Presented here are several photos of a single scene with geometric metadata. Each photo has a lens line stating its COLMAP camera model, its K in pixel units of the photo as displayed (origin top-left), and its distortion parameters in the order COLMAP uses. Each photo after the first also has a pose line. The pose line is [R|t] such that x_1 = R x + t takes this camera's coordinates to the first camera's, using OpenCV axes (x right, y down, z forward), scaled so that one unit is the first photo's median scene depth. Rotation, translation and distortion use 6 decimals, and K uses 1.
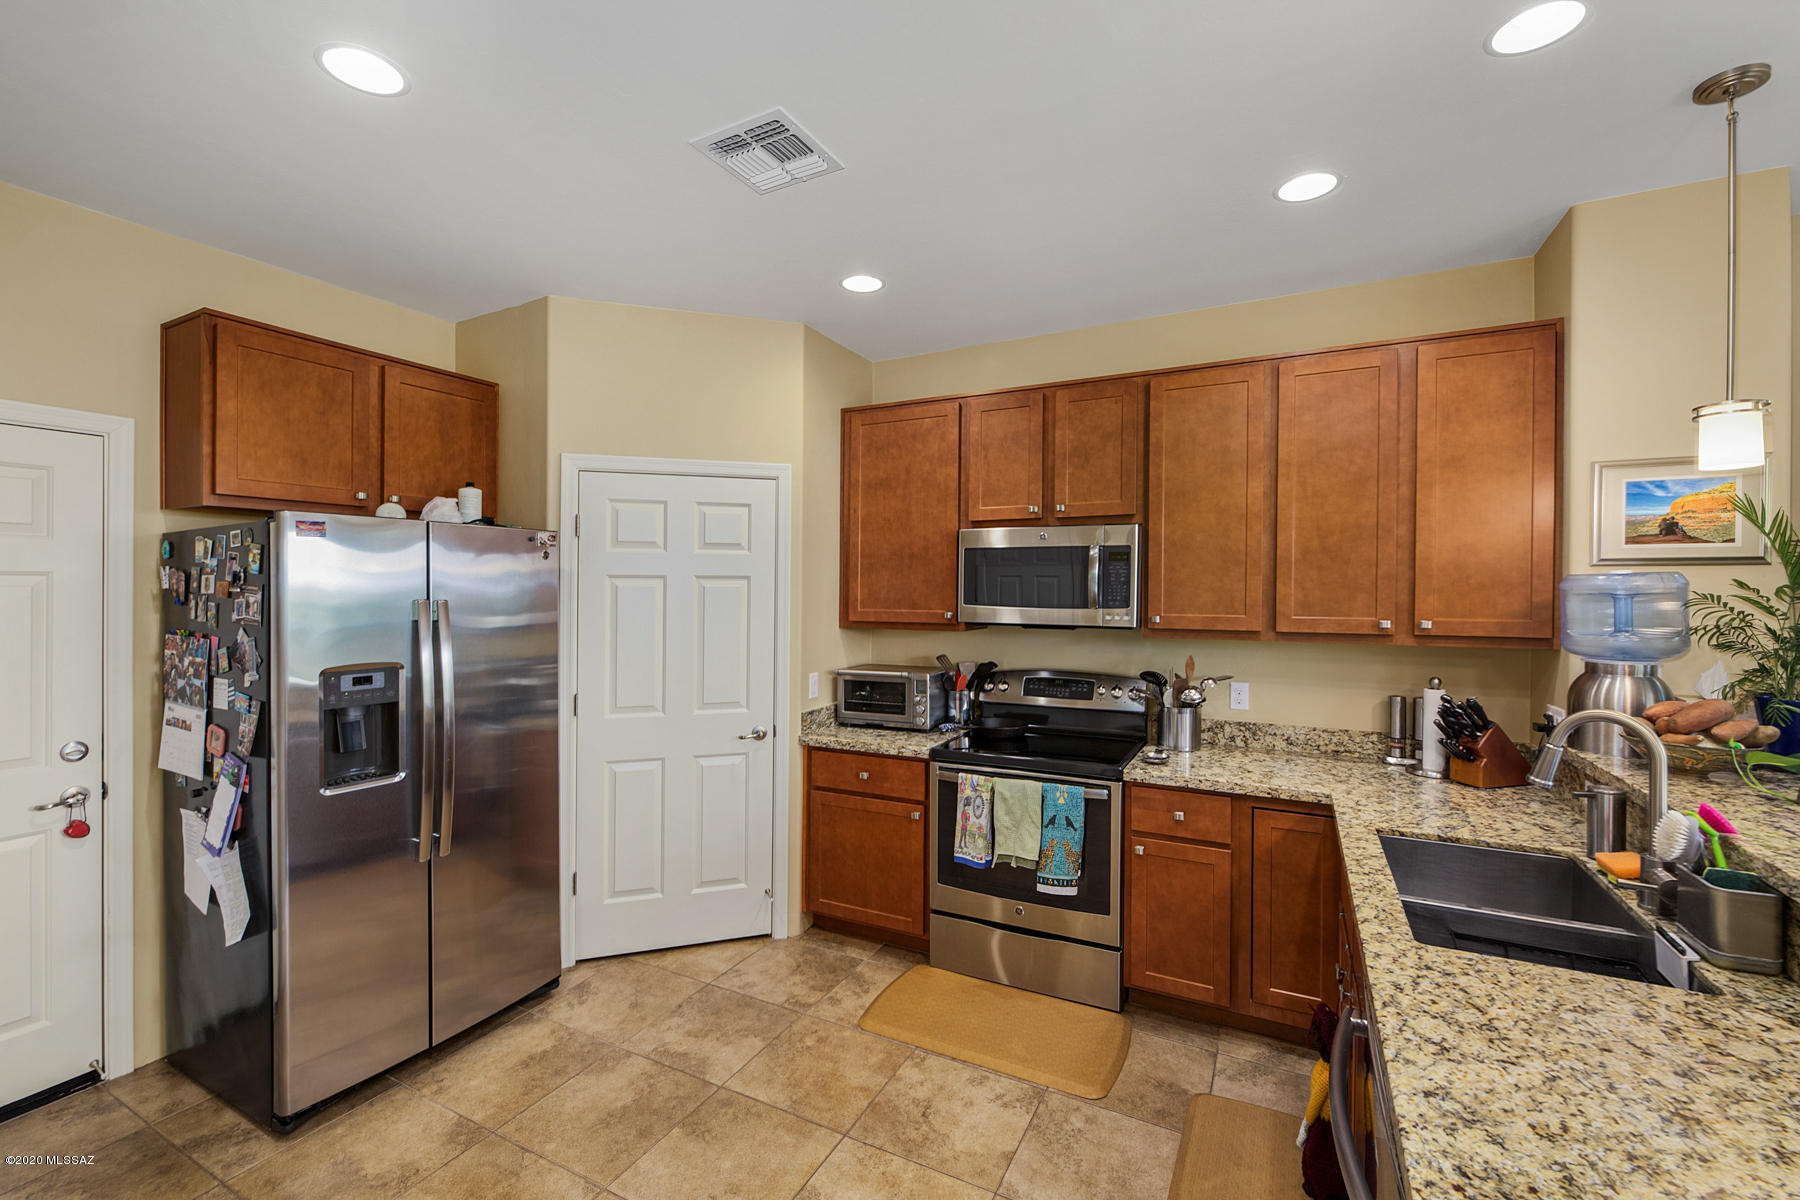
lens RADIAL K [[756.2, 0, 888.2], [0, 756.2, 596.3], [0, 0, 1]] dist [0.001627, -0.003038]
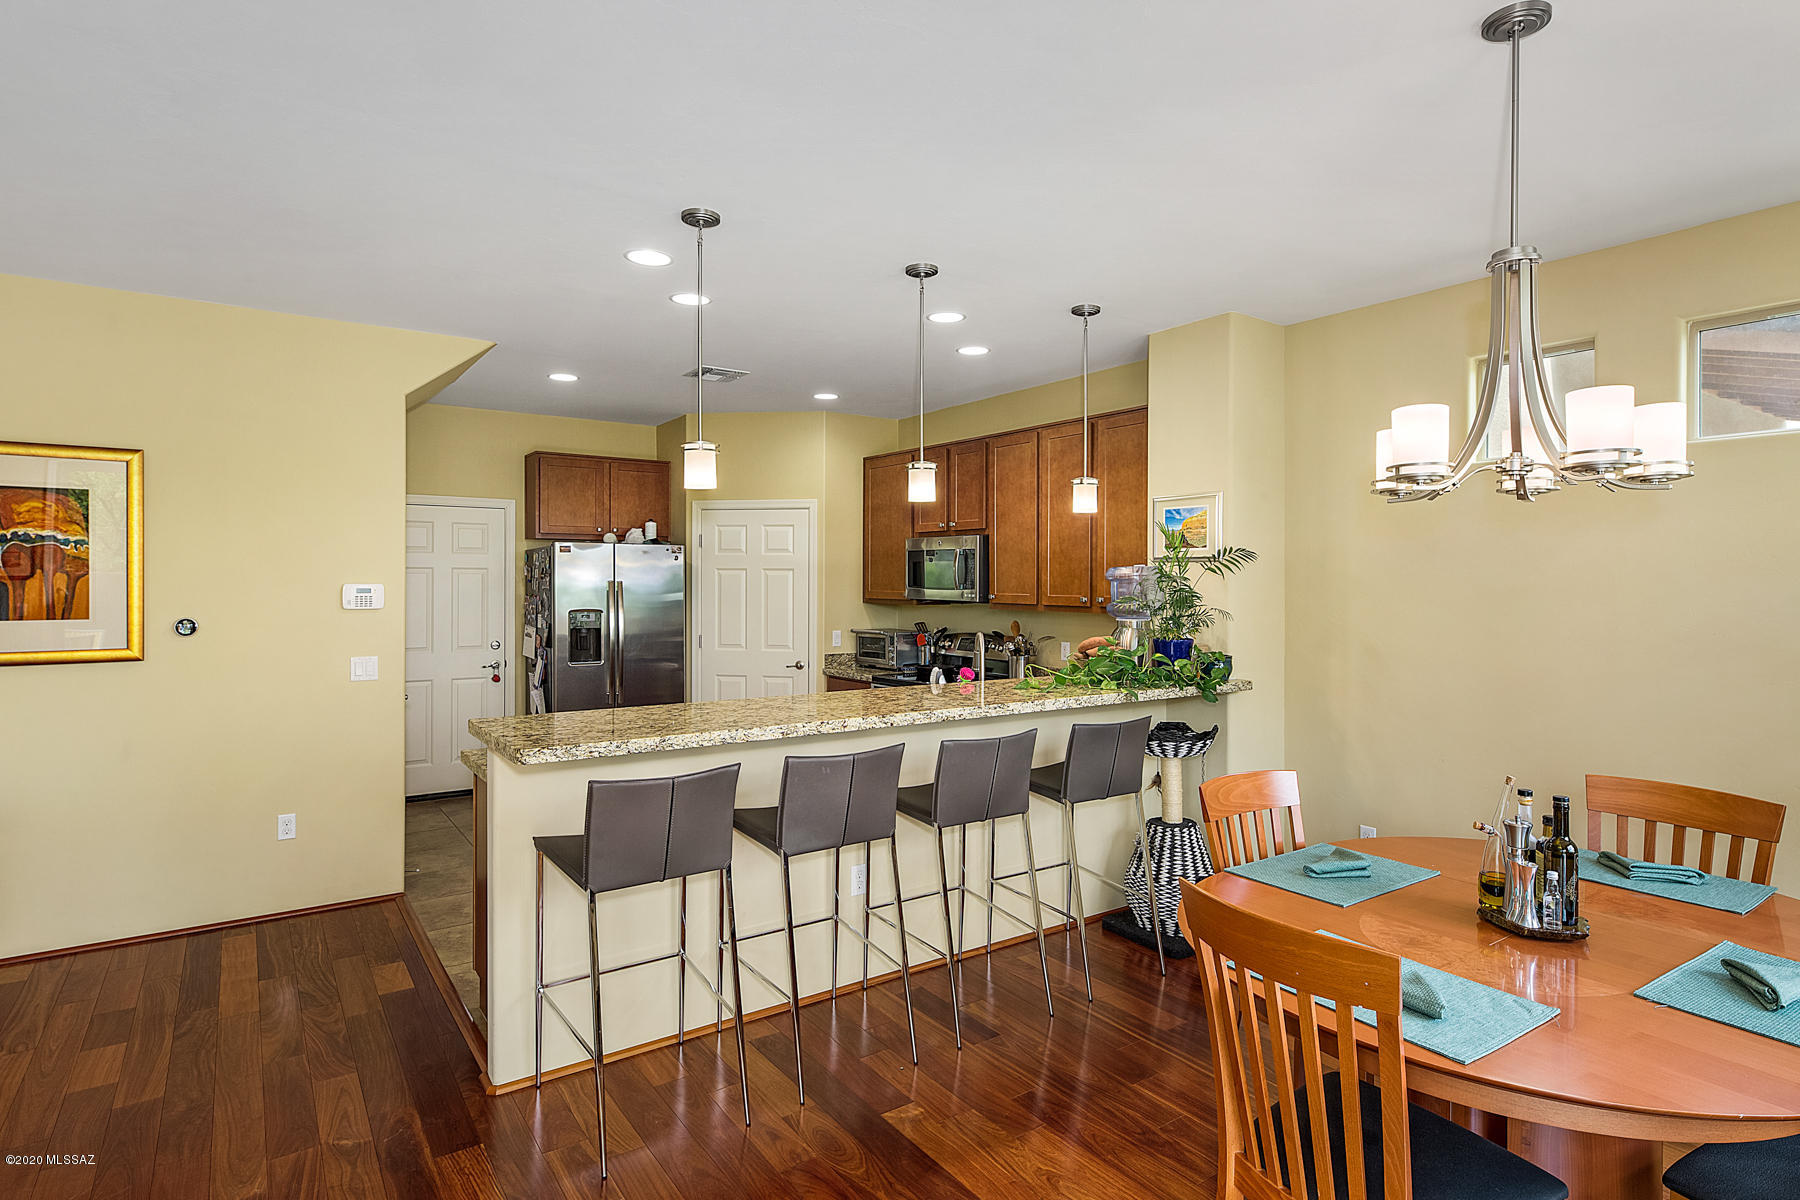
lens RADIAL K [[955.1, 0, 894.9], [0, 955.1, 598.3], [0, 0, 1]] dist [0.010278, 0.001946]
pose [[0.883241, 0.012992, -0.468740, 1.181152], [-0.008970, 0.999901, 0.010813, 0.015600], [0.468834, -0.005346, 0.883270, -0.874260]]
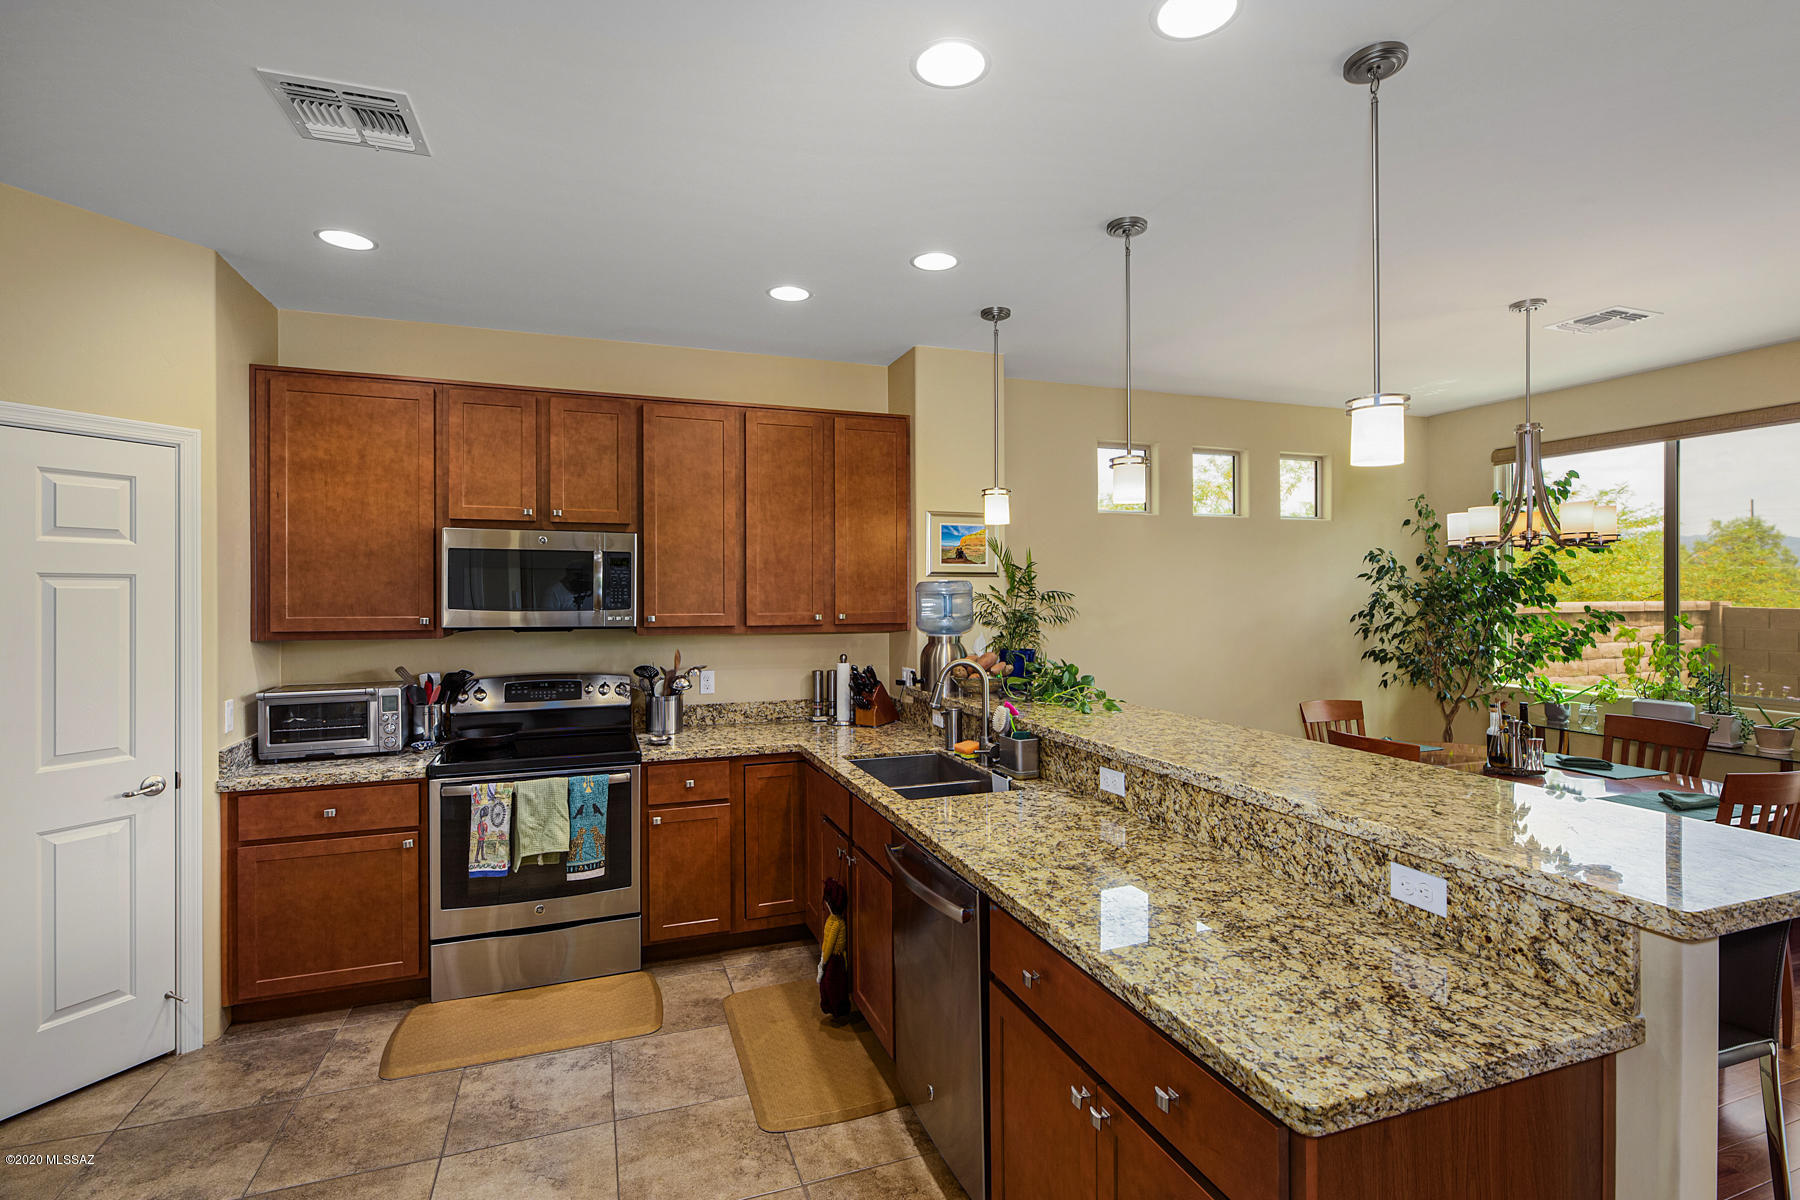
lens RADIAL K [[840.5, 0, 904.1], [0, 840.5, 595.2], [0, 0, 1]] dist [-0.001138, -0.000494]
pose [[0.670931, -0.004377, 0.741507, -0.345698], [0.009706, 0.999949, -0.002880, 0.003232], [-0.741457, 0.009129, 0.670939, -0.125288]]
